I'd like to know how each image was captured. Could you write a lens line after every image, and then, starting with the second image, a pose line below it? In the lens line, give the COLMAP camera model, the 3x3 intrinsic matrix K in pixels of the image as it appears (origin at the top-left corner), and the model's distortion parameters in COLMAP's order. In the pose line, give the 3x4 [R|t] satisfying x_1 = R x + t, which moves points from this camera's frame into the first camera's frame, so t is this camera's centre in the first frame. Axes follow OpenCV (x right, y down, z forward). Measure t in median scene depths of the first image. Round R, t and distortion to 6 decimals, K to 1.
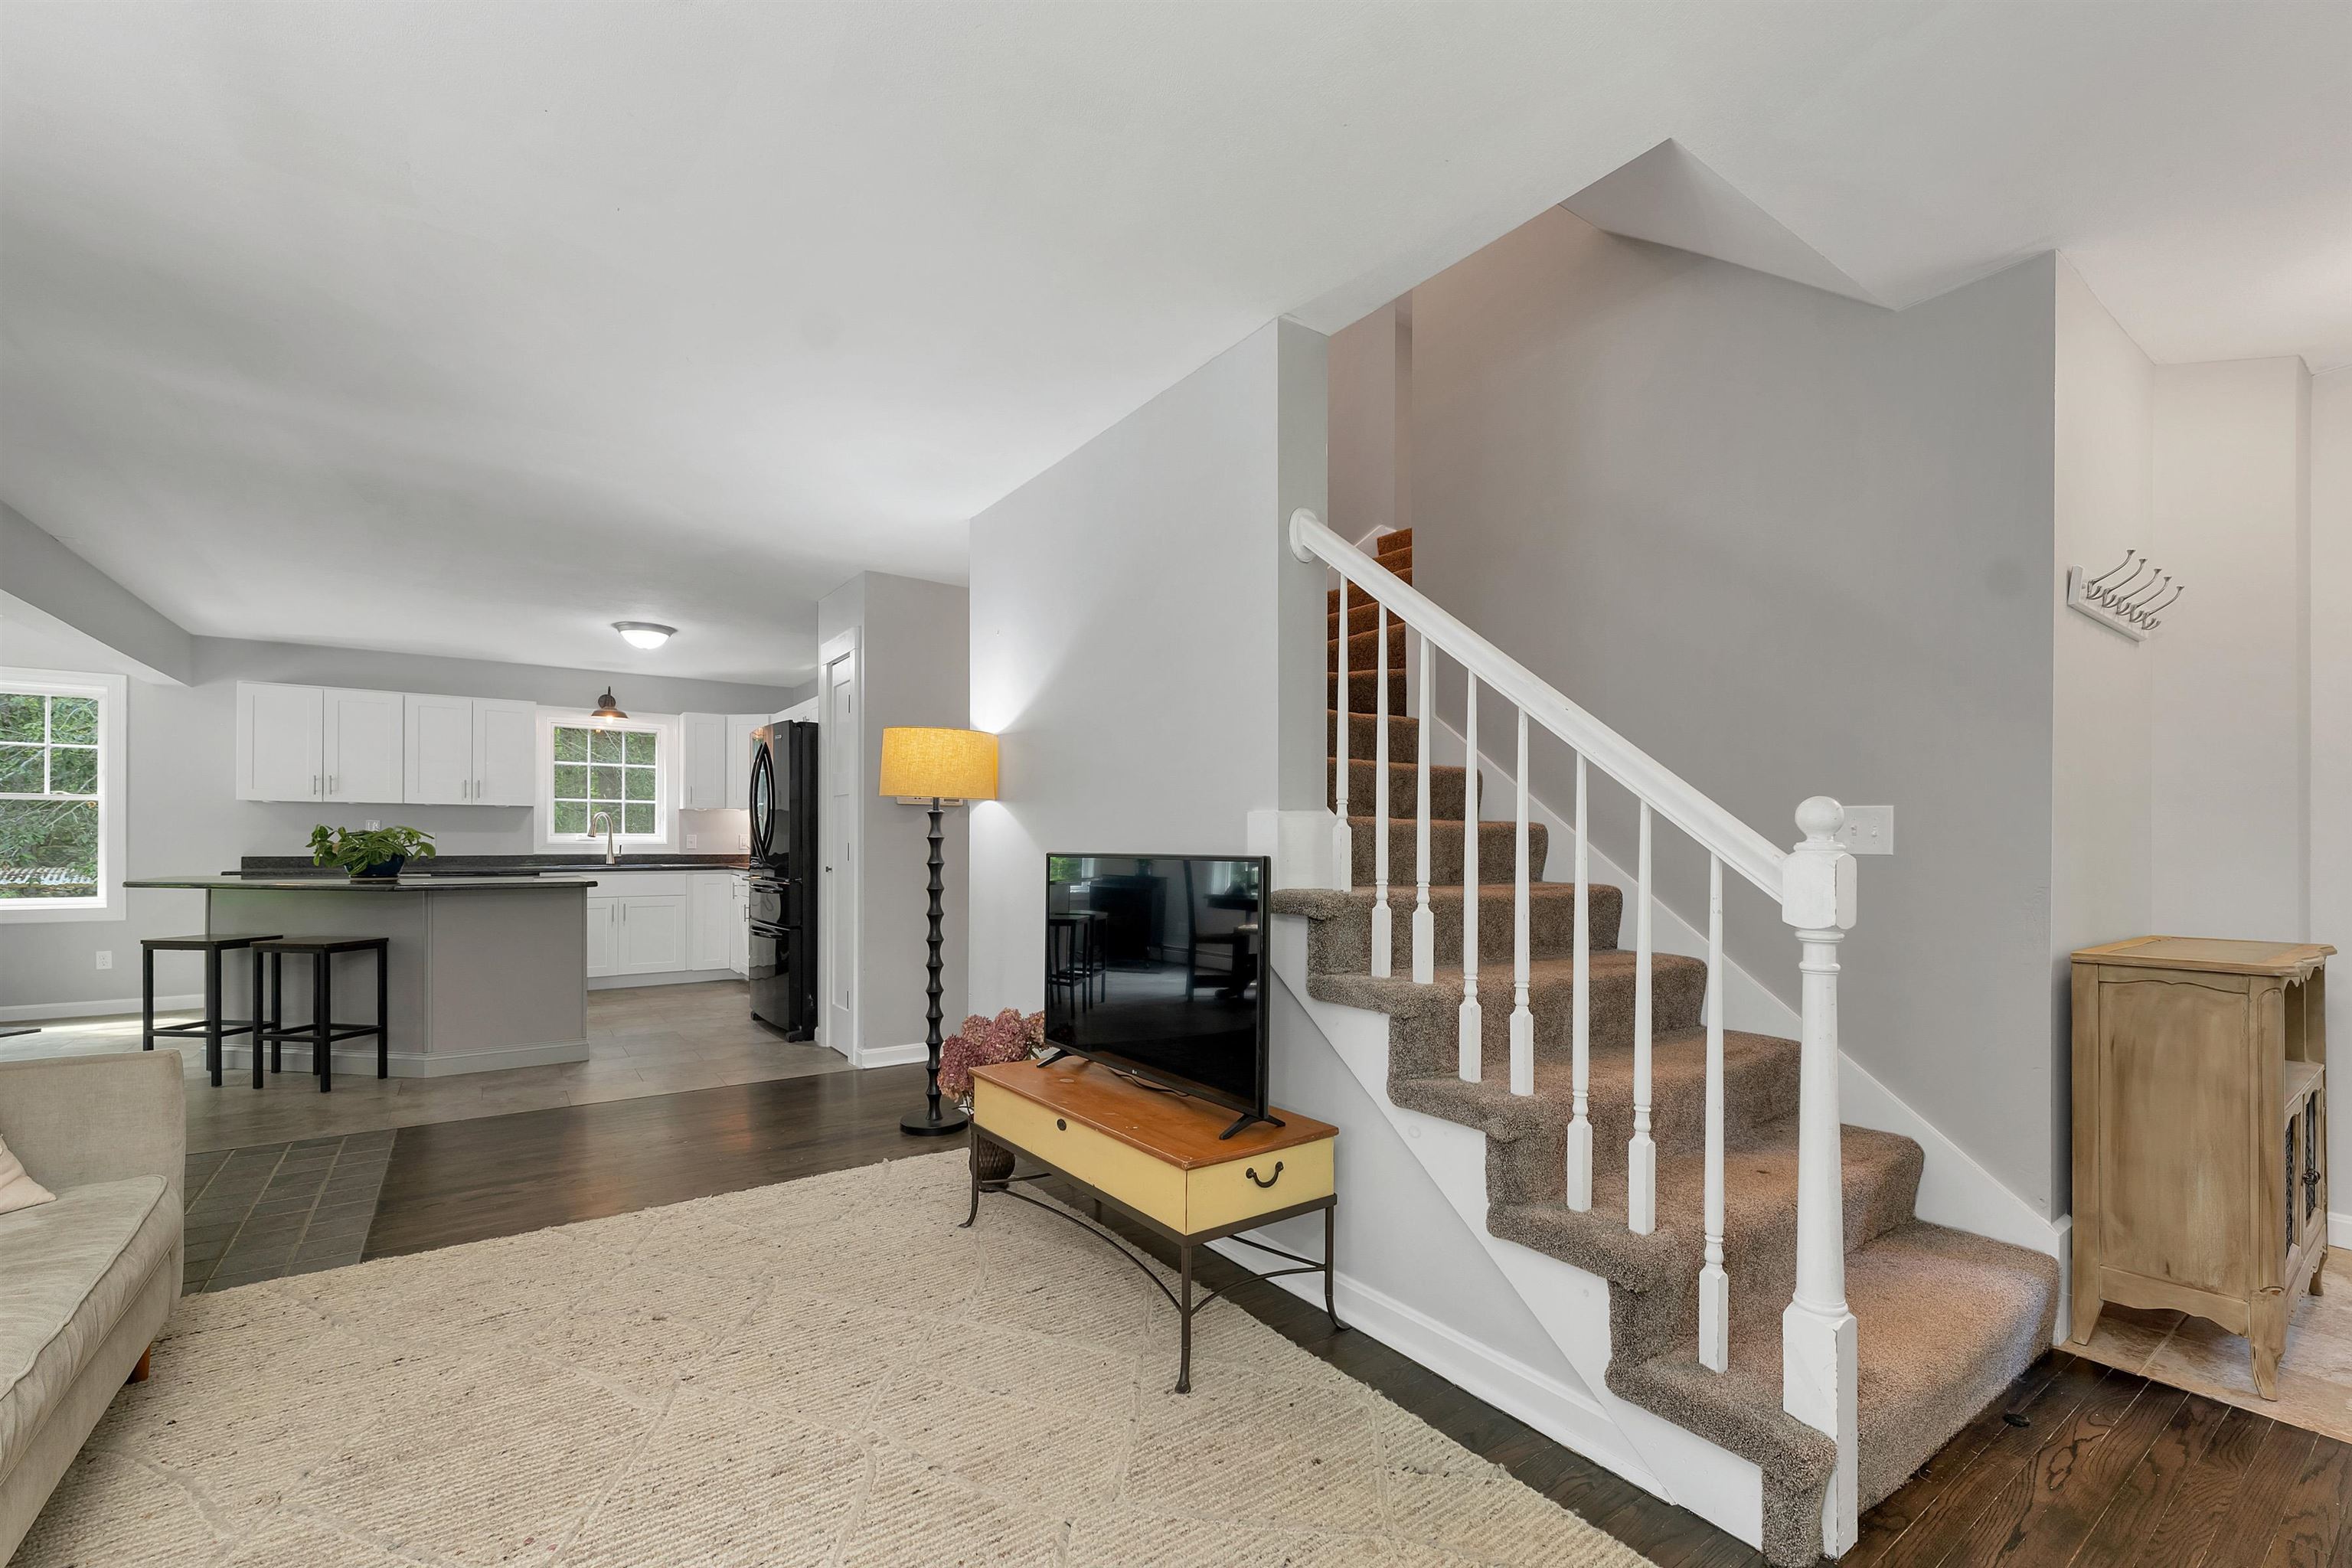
lens RADIAL K [[965.3, 0, 1164.3], [0, 965.3, 841.4], [0, 0, 1]] dist [-0.000698, -0.000203]
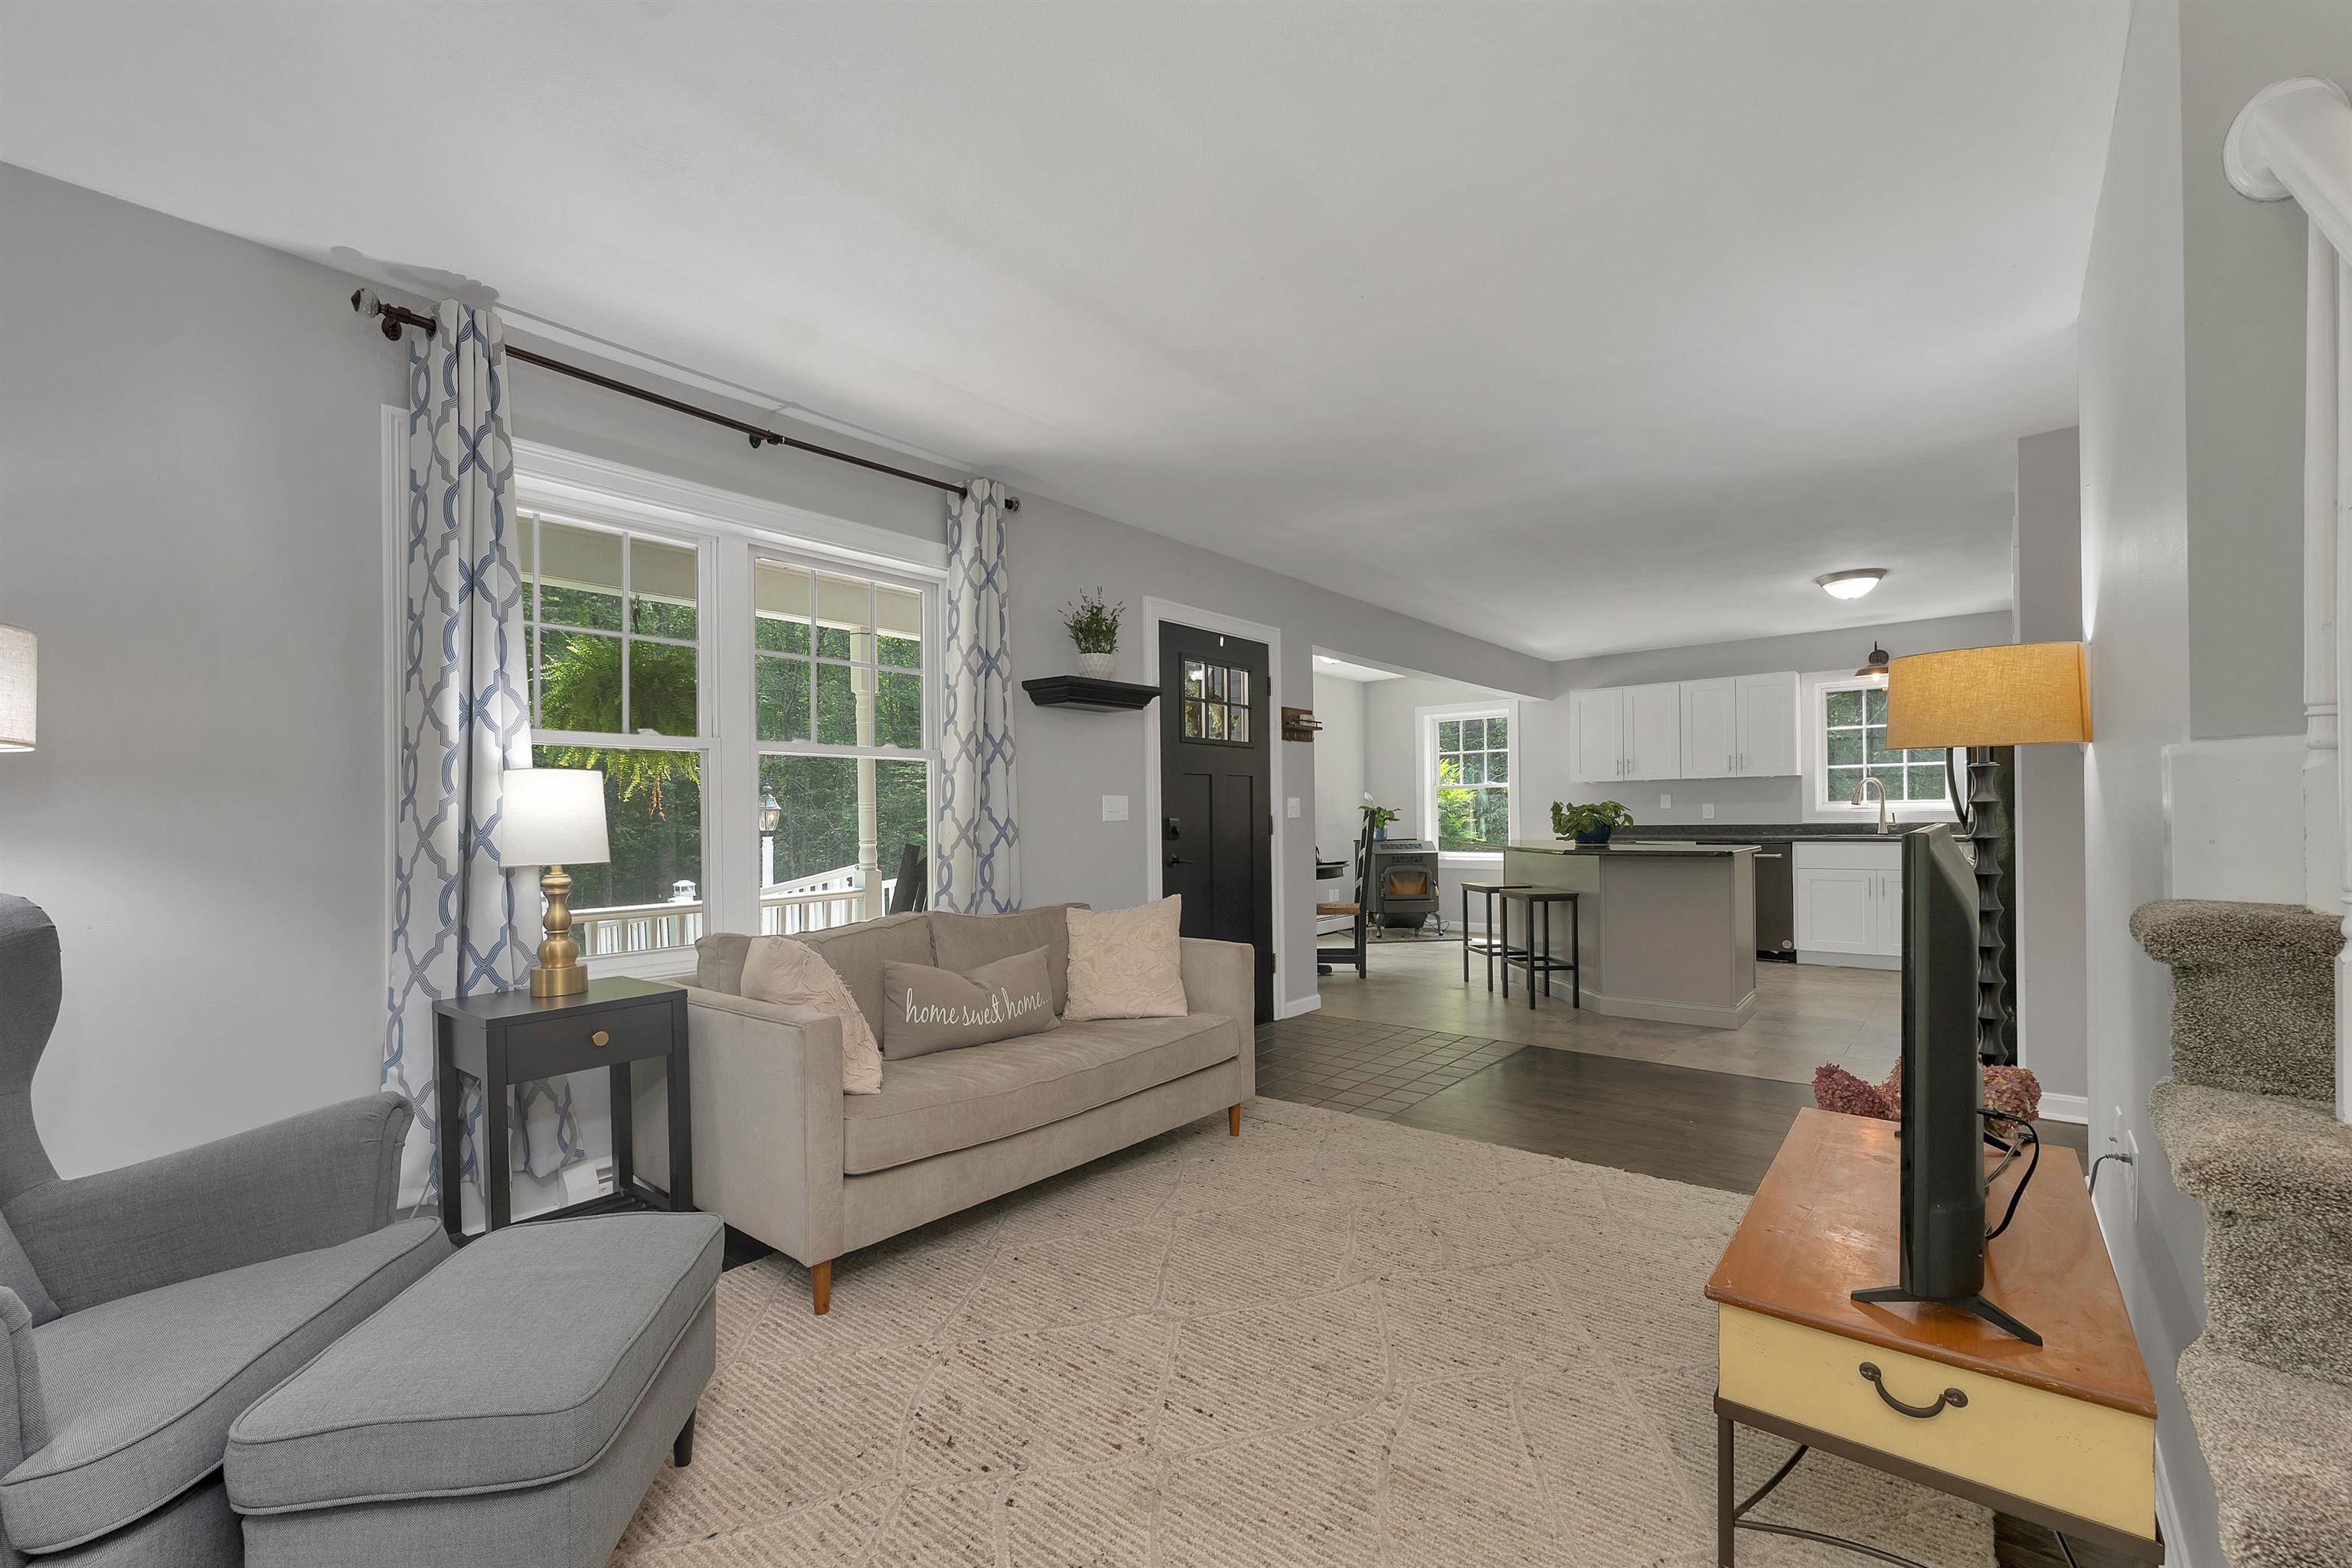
lens RADIAL K [[971.0, 0, 1184.5], [0, 971.0, 805.1], [0, 0, 1]] dist [0.001971, 0.000042]
pose [[0.264993, -0.020628, -0.964030, 0.172367], [0.016944, 0.999716, -0.016734, 0.000632], [0.964101, -0.011900, 0.265267, 0.137858]]
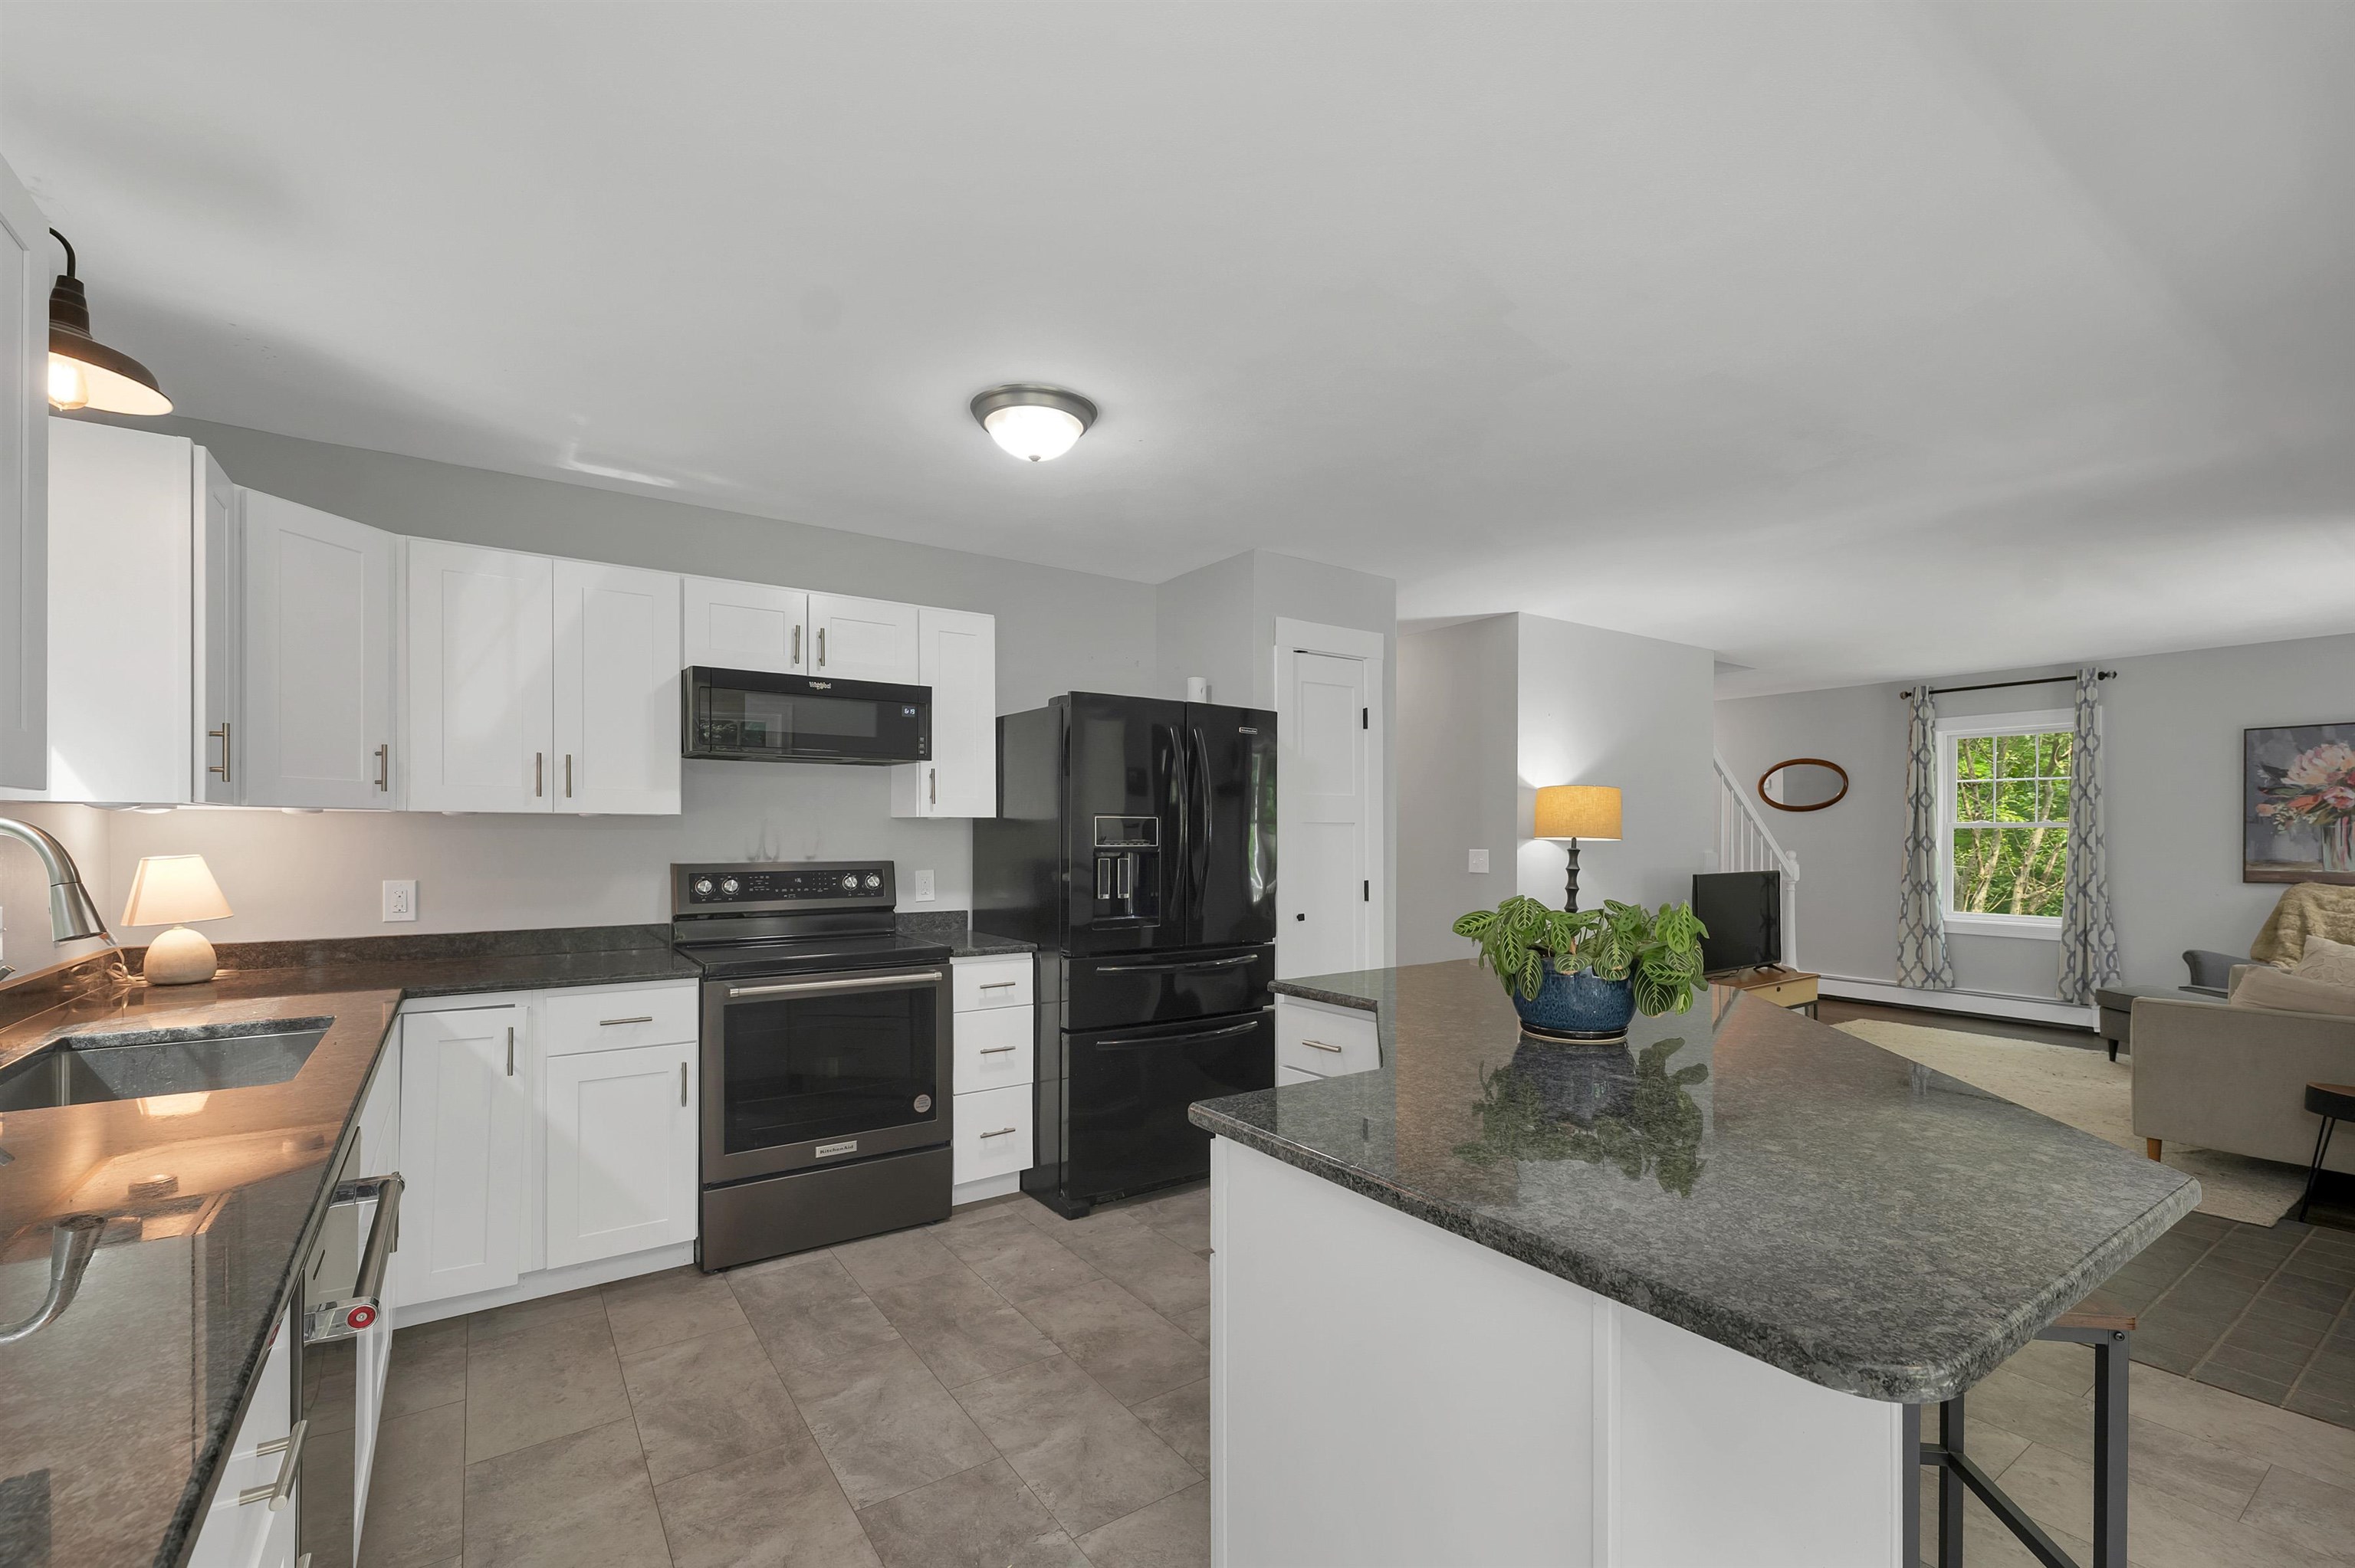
lens RADIAL K [[1024.5, 0, 1179.3], [0, 1024.5, 834.4], [0, 0, 1]] dist [0.001899, 0.000280]
pose [[0.003925, -0.010410, 0.999938, -0.914194], [-0.002431, 0.999943, 0.010419, -0.035629], [-0.999989, -0.002471, 0.003900, 0.863538]]
